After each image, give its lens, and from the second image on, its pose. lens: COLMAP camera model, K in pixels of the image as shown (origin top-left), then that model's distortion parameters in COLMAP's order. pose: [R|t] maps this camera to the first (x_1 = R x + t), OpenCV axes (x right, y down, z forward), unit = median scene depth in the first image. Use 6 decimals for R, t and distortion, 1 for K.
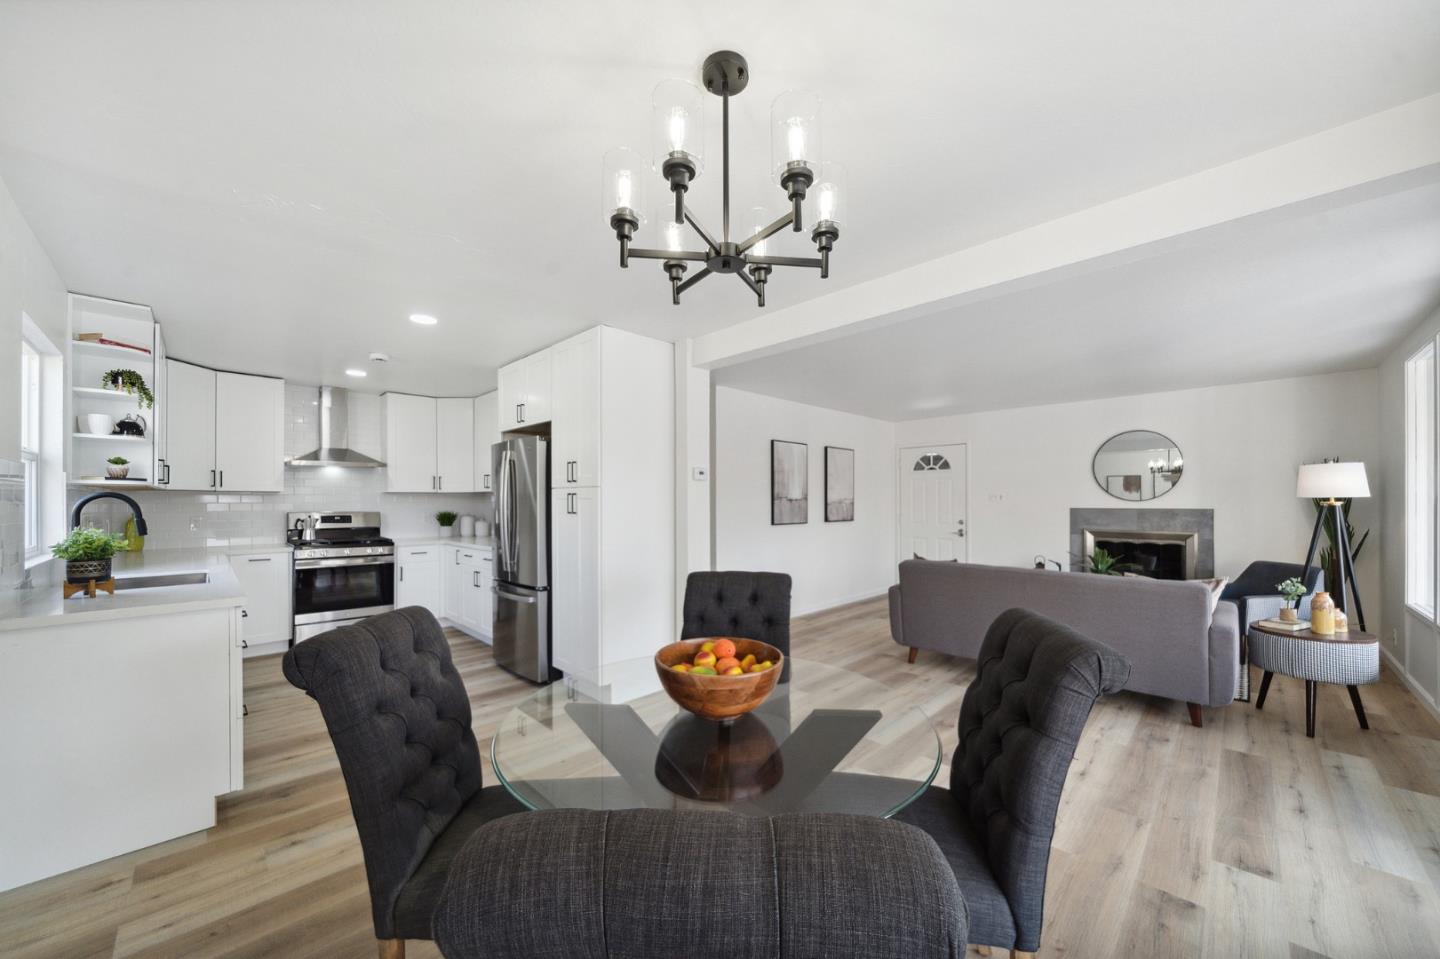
lens RADIAL K [[513.4, 0, 720.0], [0, 513.4, 479.5], [0, 0, 1]] dist [-0.000172, -0.000029]
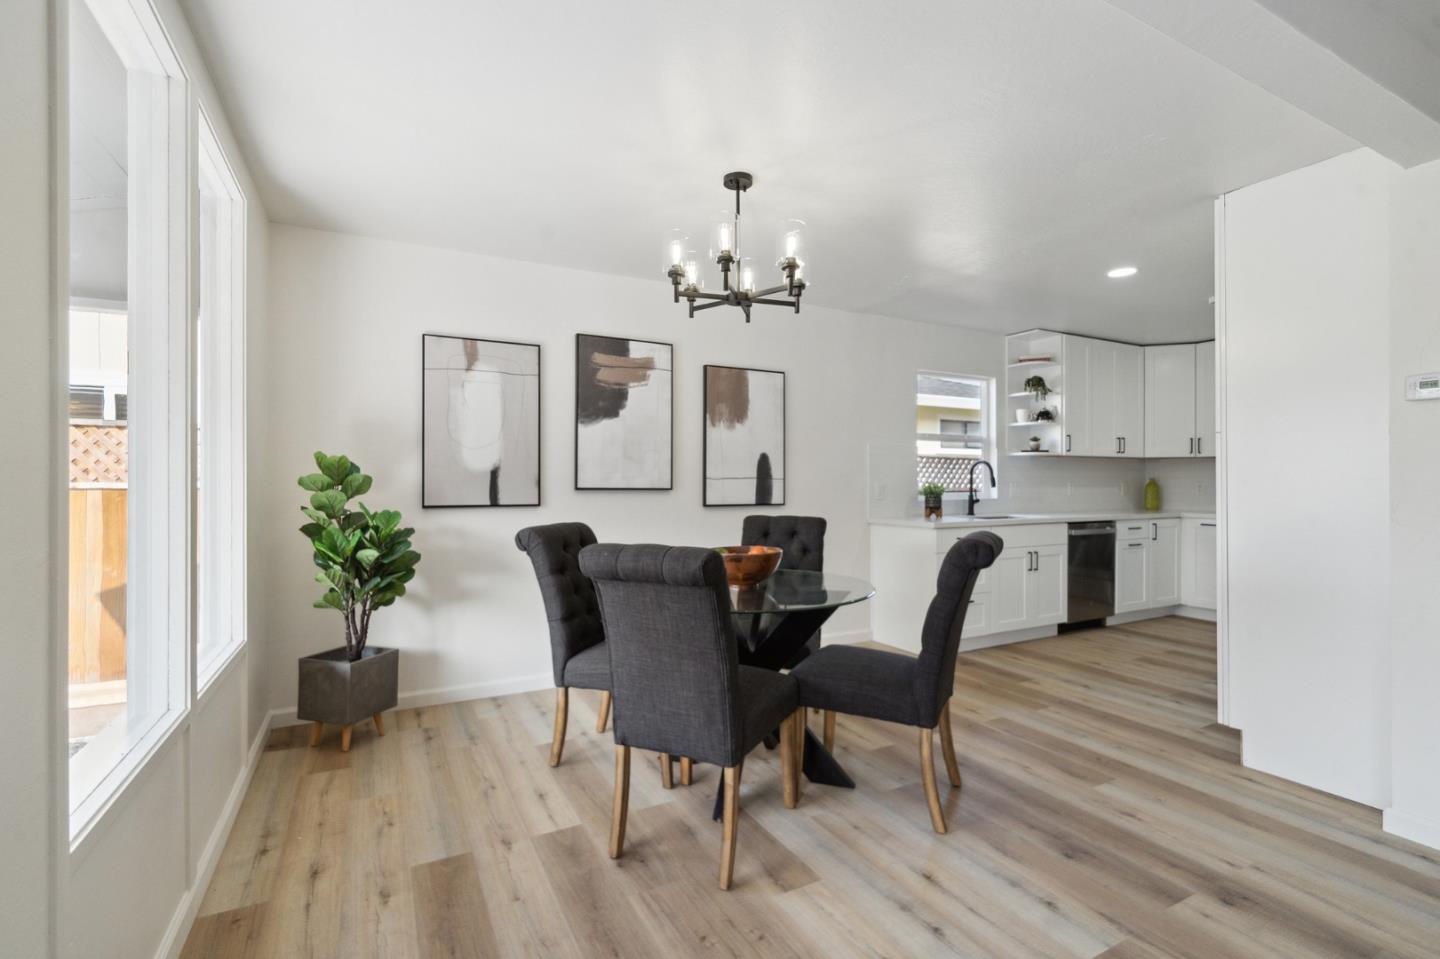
lens RADIAL K [[656.0, 0, 720.0], [0, 656.0, 479.5], [0, 0, 1]] dist [0.001528, 0.000040]
pose [[-0.291079, -0.002218, -0.956696, 0.839812], [0.044377, 0.998890, -0.015818, 0.066760], [0.955669, -0.047059, -0.290657, 0.664099]]
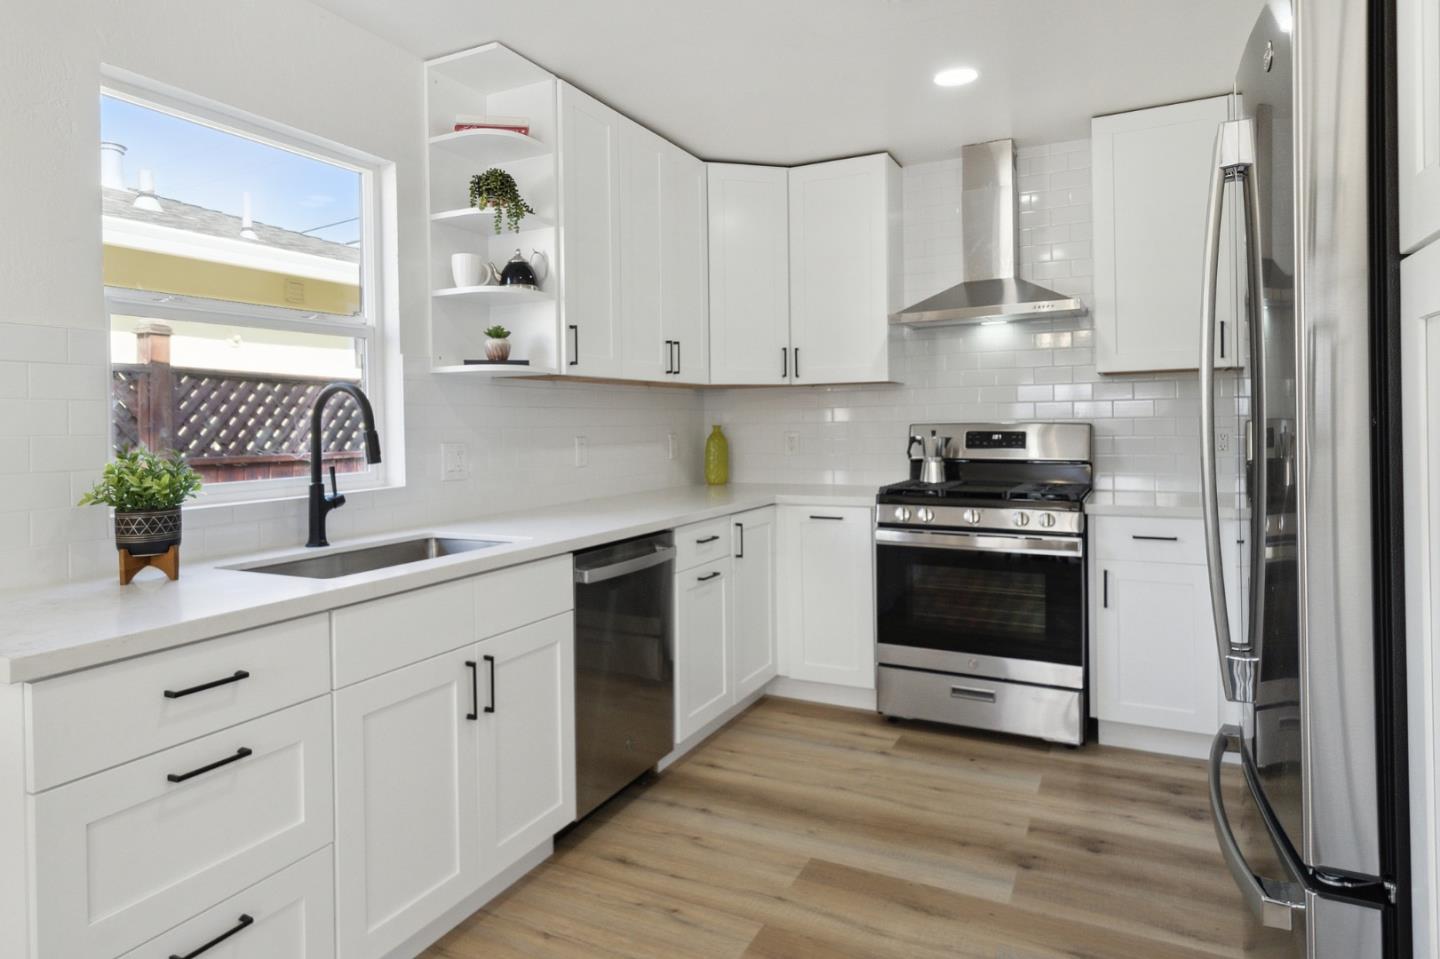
lens RADIAL K [[884.1, 0, 671.8], [0, 884.1, 426.6], [0, 0, 1]] dist [0.002883, 0.000814]
pose [[0.292360, -0.000231, -0.956308, -0.168194], [0.058944, 0.998103, 0.017779, 0.061920], [0.954490, -0.061567, 0.291819, 0.867456]]
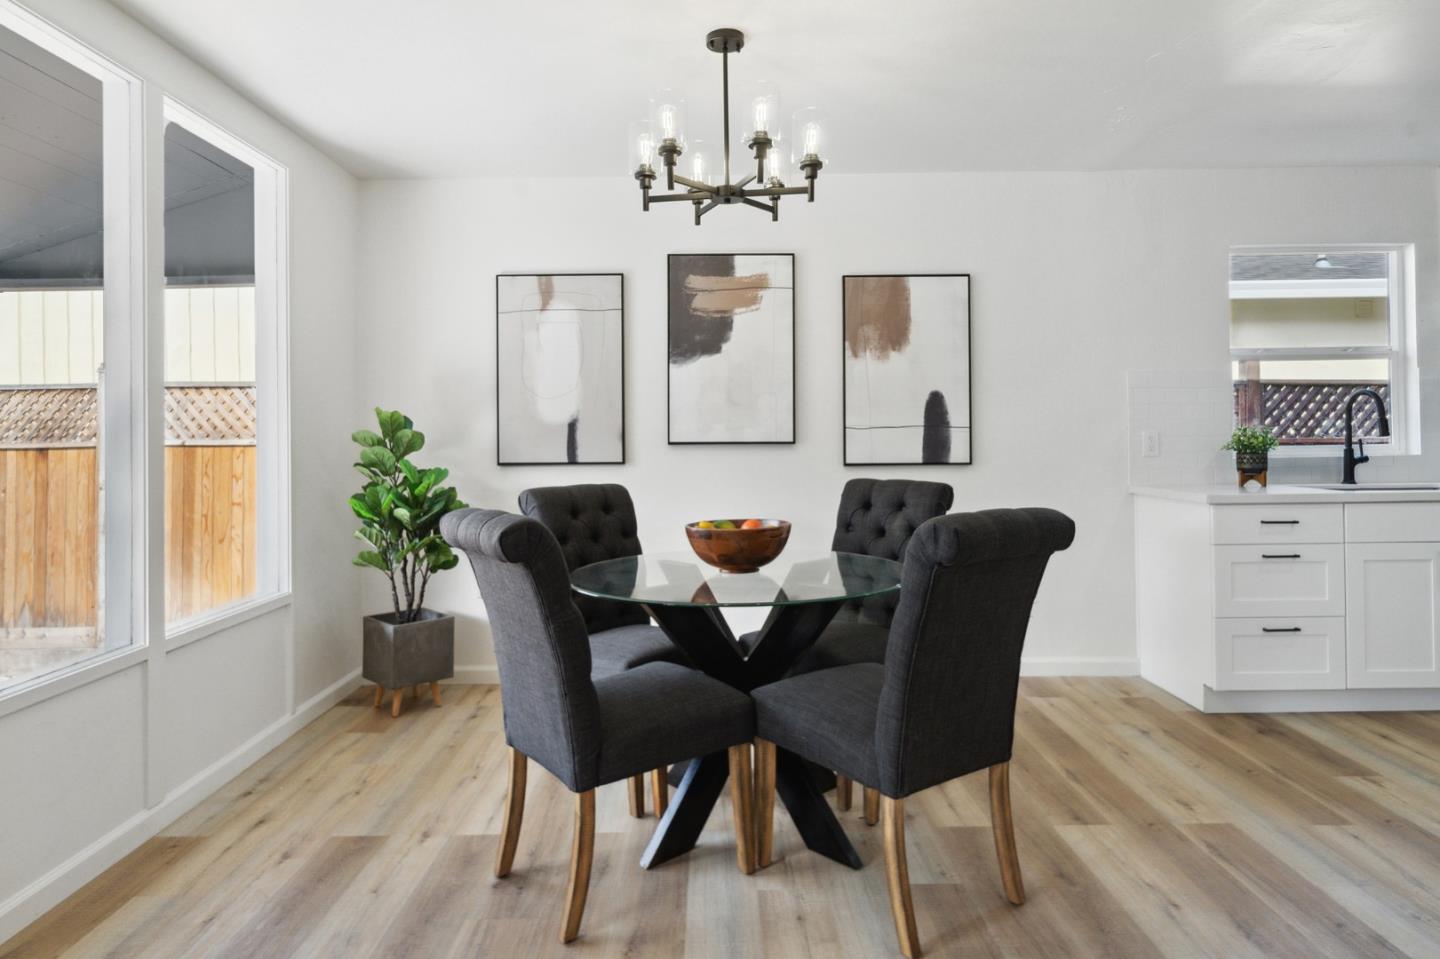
lens RADIAL K [[857.9, 0, 709.9], [0, 857.9, 425.5], [0, 0, 1]] dist [0.002794, 0.000944]
pose [[-0.705885, 0.002056, -0.708324, 0.627824], [0.044755, 0.998127, -0.041703, 0.083810], [0.706912, -0.061138, -0.704655, 1.032801]]
